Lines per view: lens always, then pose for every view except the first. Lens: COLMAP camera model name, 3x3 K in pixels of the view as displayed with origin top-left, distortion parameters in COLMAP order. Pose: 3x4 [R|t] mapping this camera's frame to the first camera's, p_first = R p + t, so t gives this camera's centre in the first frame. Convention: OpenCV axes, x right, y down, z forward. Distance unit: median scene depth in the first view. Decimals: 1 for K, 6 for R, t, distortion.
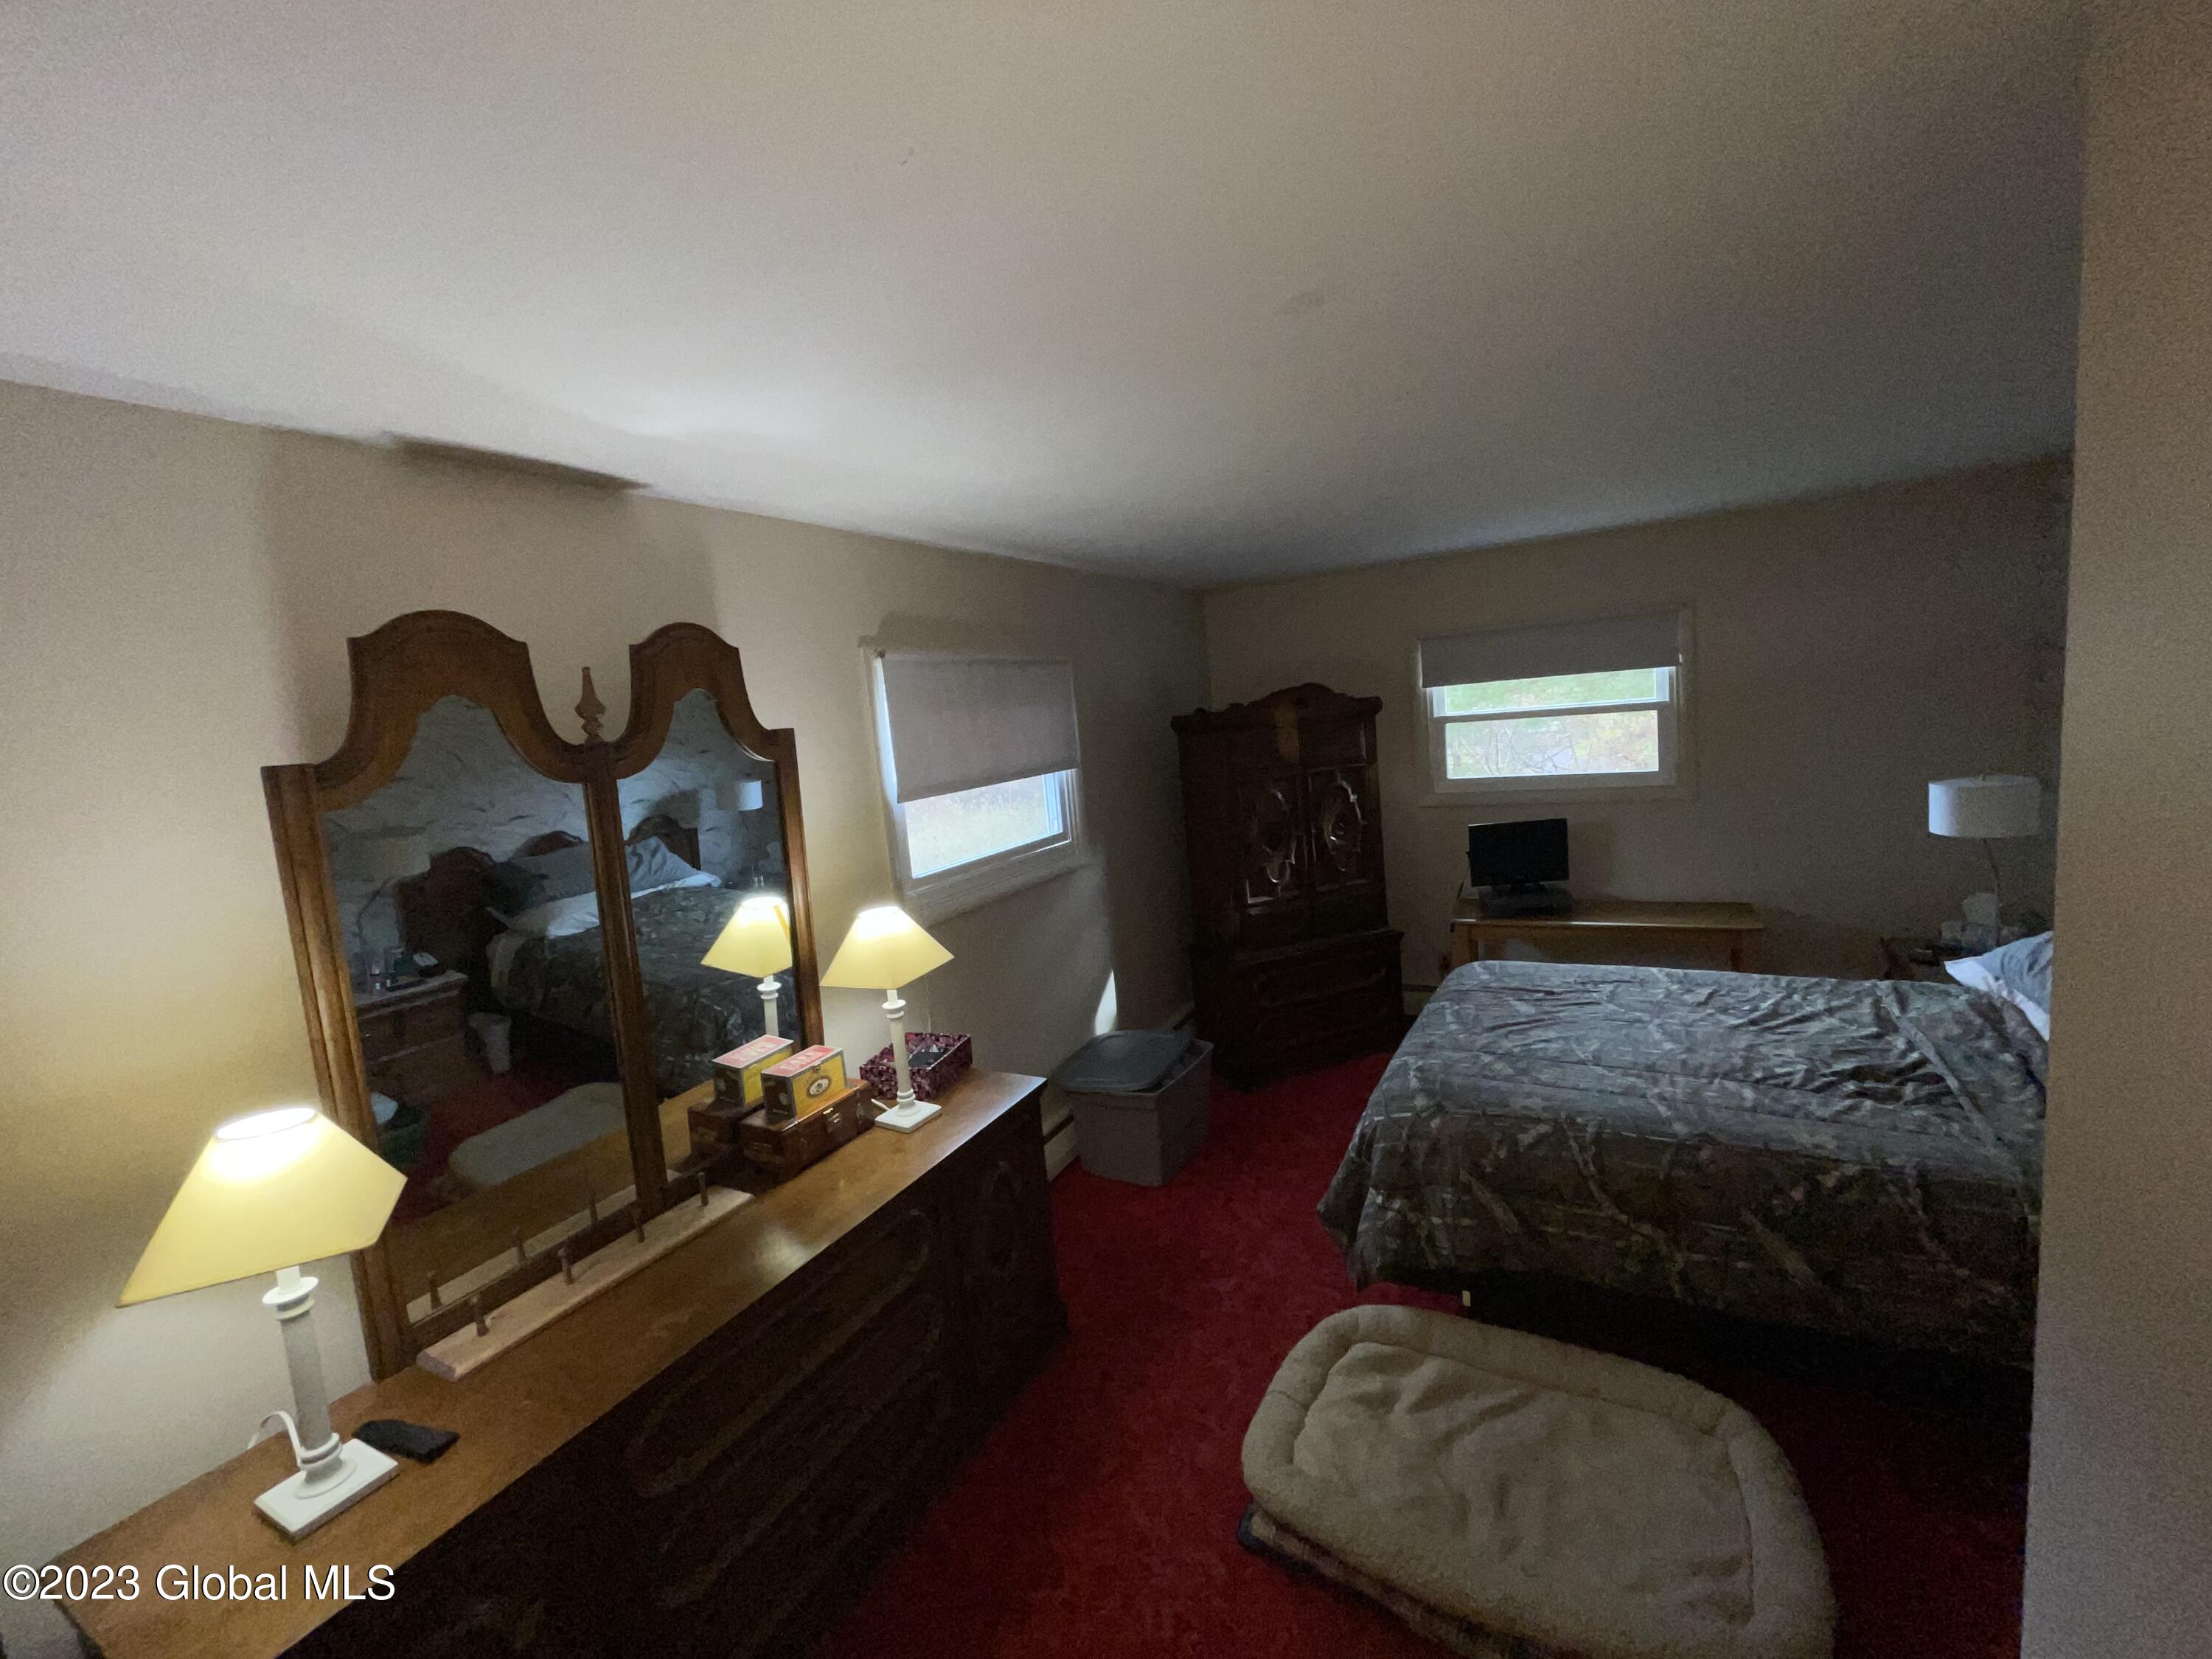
lens RADIAL K [[889.9, 0, 1123.5], [0, 889.9, 823.1], [0, 0, 1]] dist [-0.009146, 0.003496]
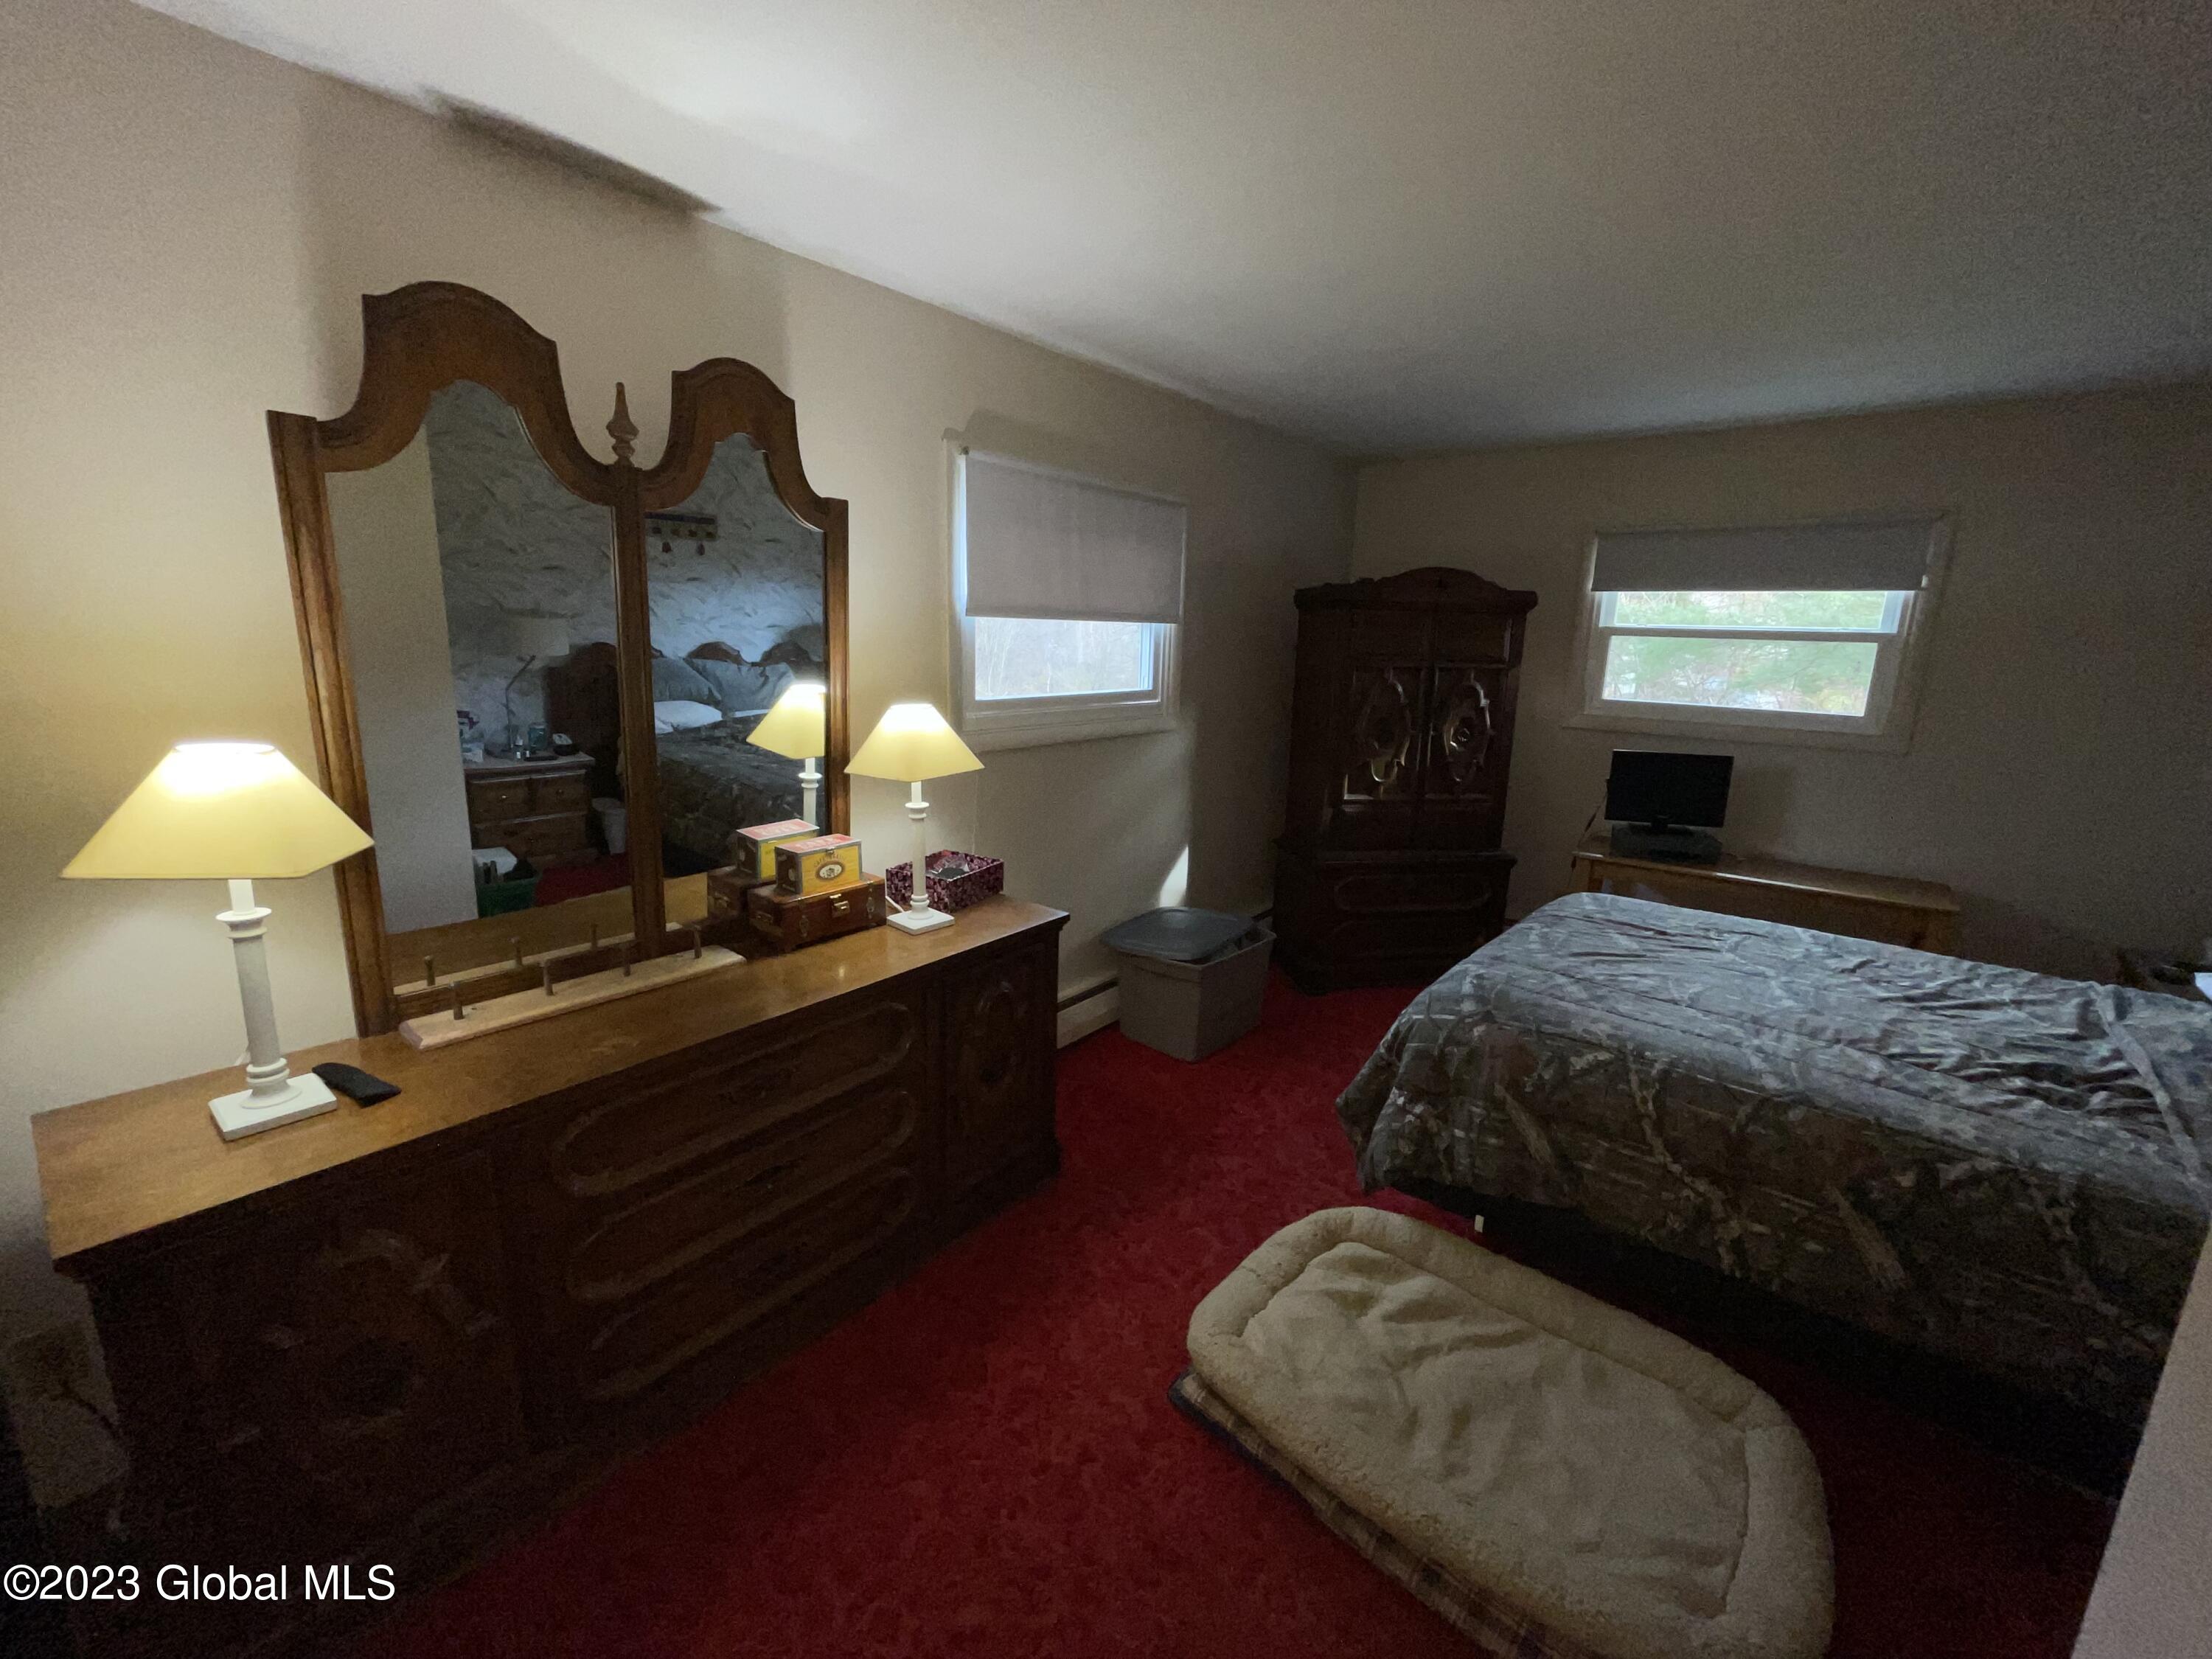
lens RADIAL K [[889.9, 0, 1123.5], [0, 889.9, 823.1], [0, 0, 1]] dist [-0.009146, 0.003496]
pose [[0.976195, 0.151839, -0.154882, 0.111604], [-0.137067, 0.985293, 0.102026, 0.092600], [0.168095, -0.078368, 0.982651, 0.084667]]
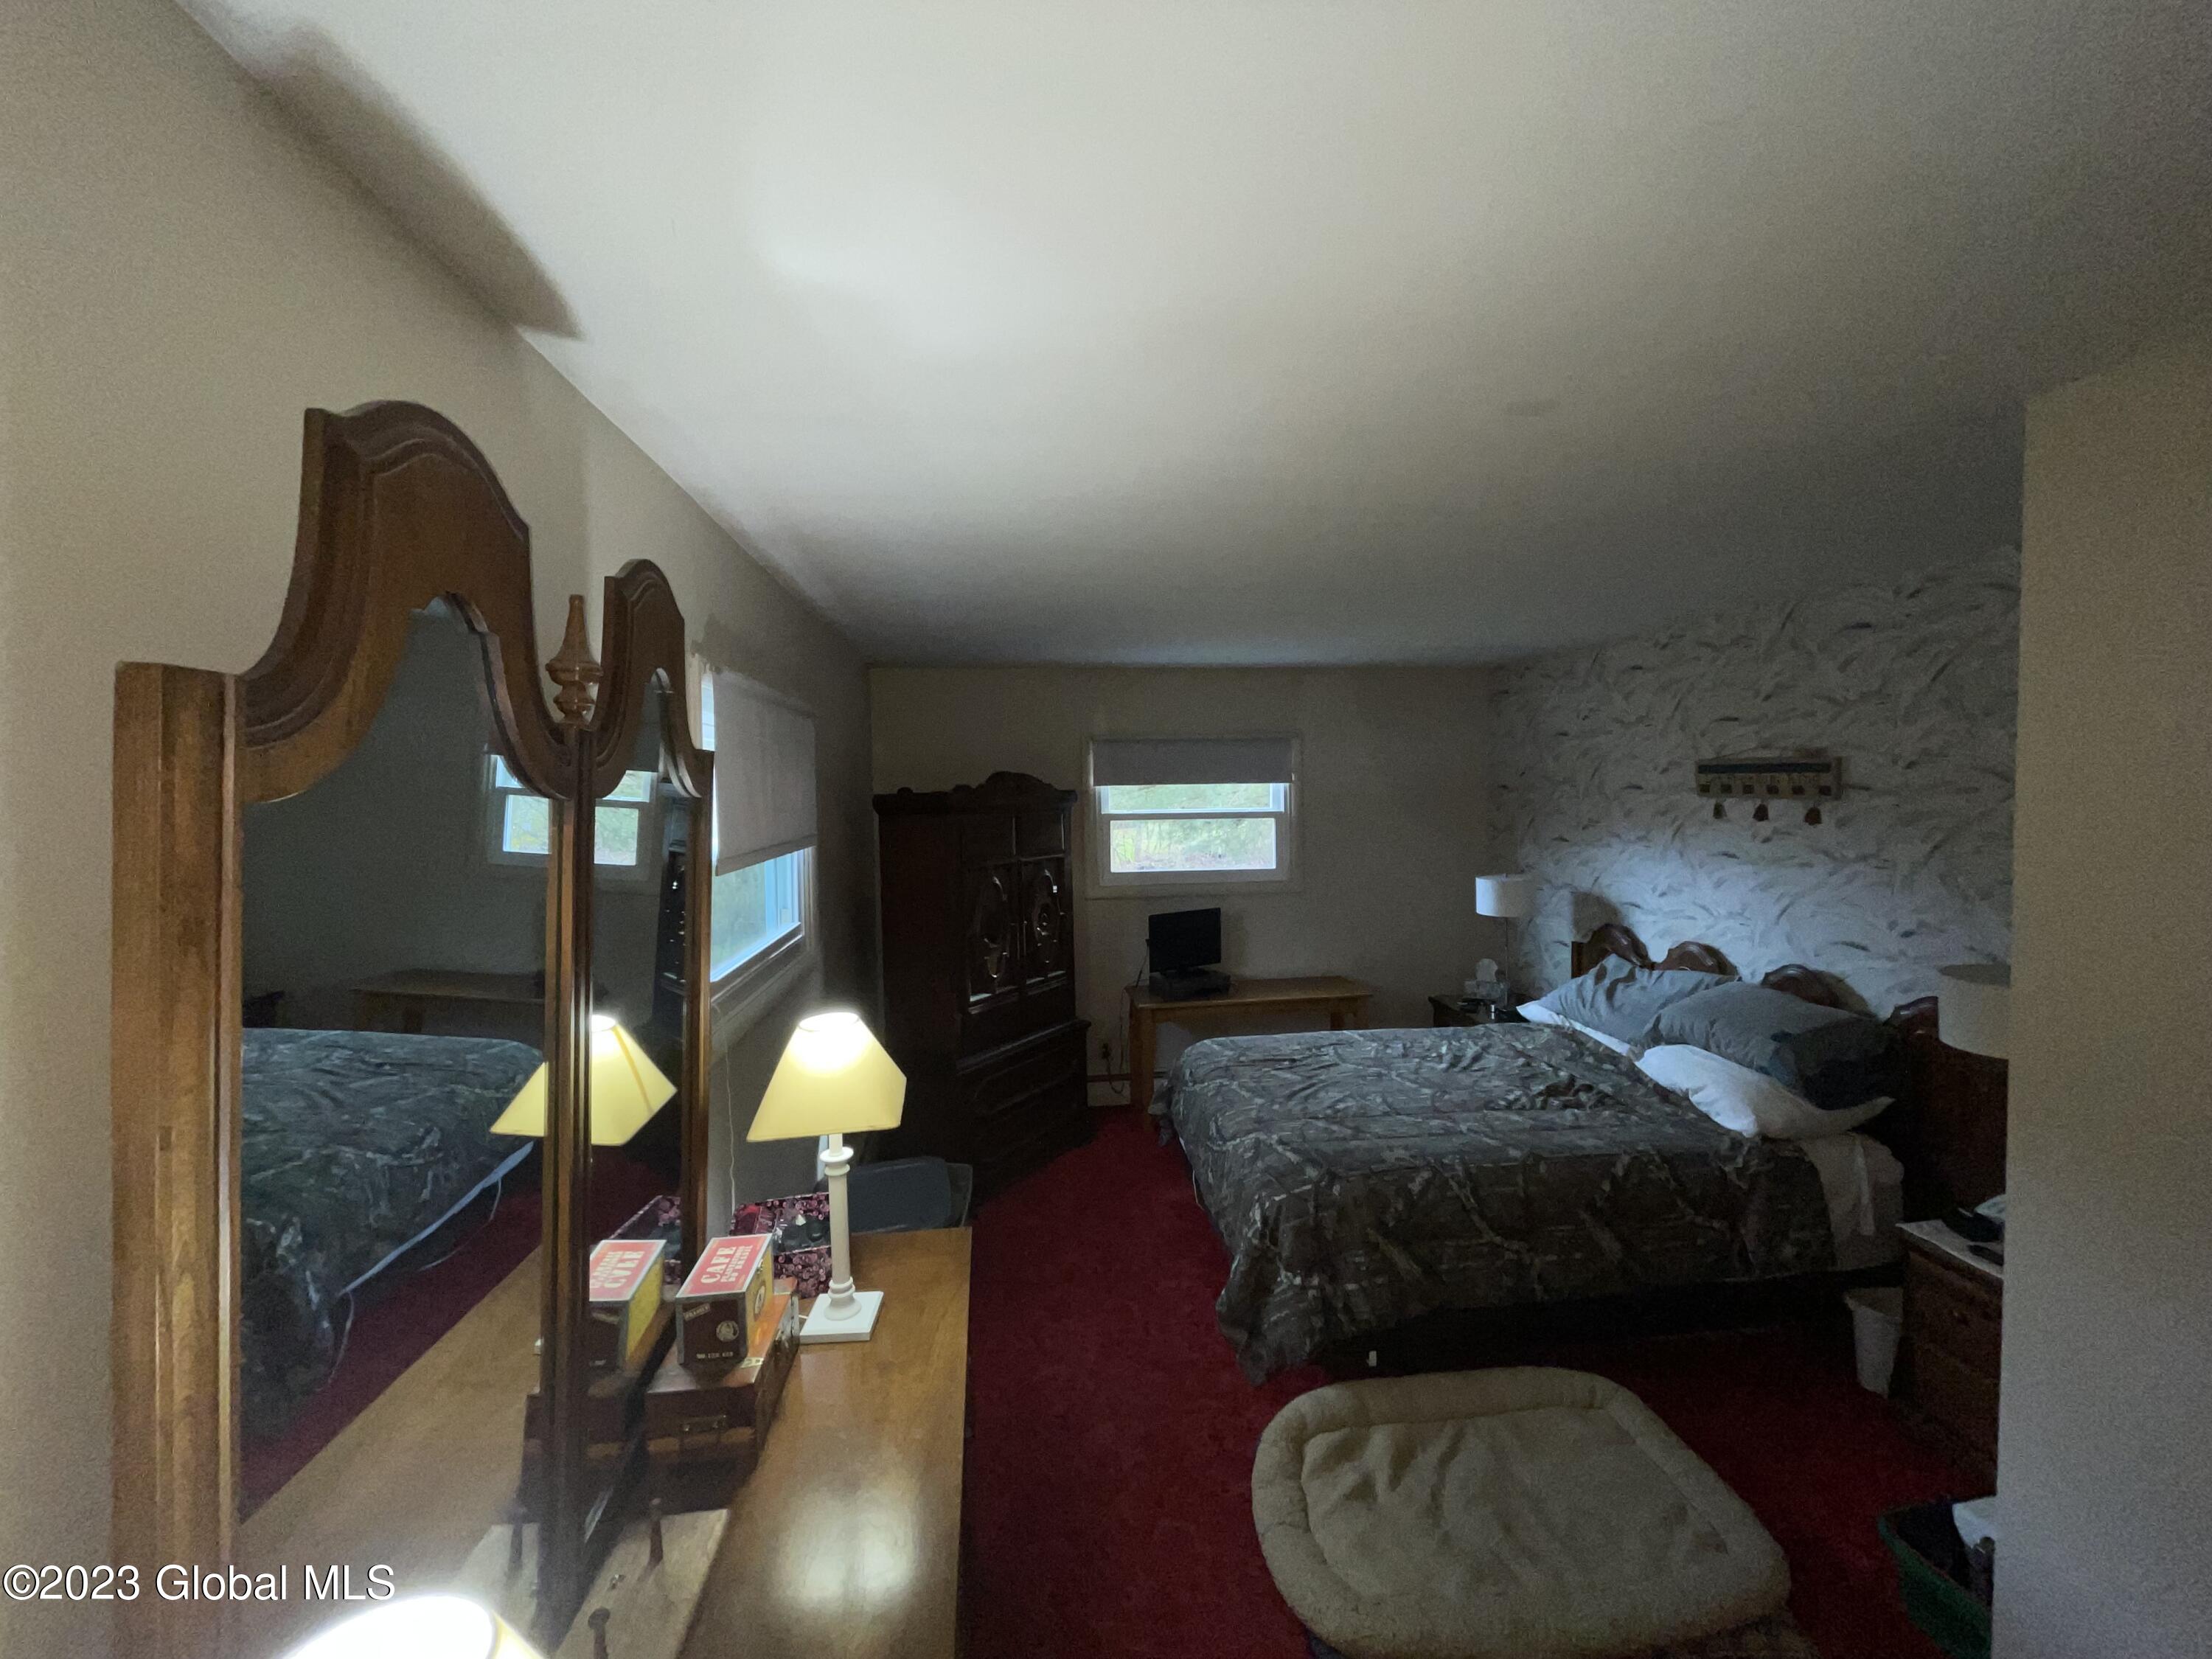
lens RADIAL K [[889.9, 0, 1123.5], [0, 889.9, 823.1], [0, 0, 1]] dist [-0.009146, 0.003496]
pose [[0.808192, 0.055705, 0.586279, -0.489815], [0.015075, 0.993233, -0.115152, 0.027808], [-0.588727, 0.101903, 0.801883, 0.272915]]
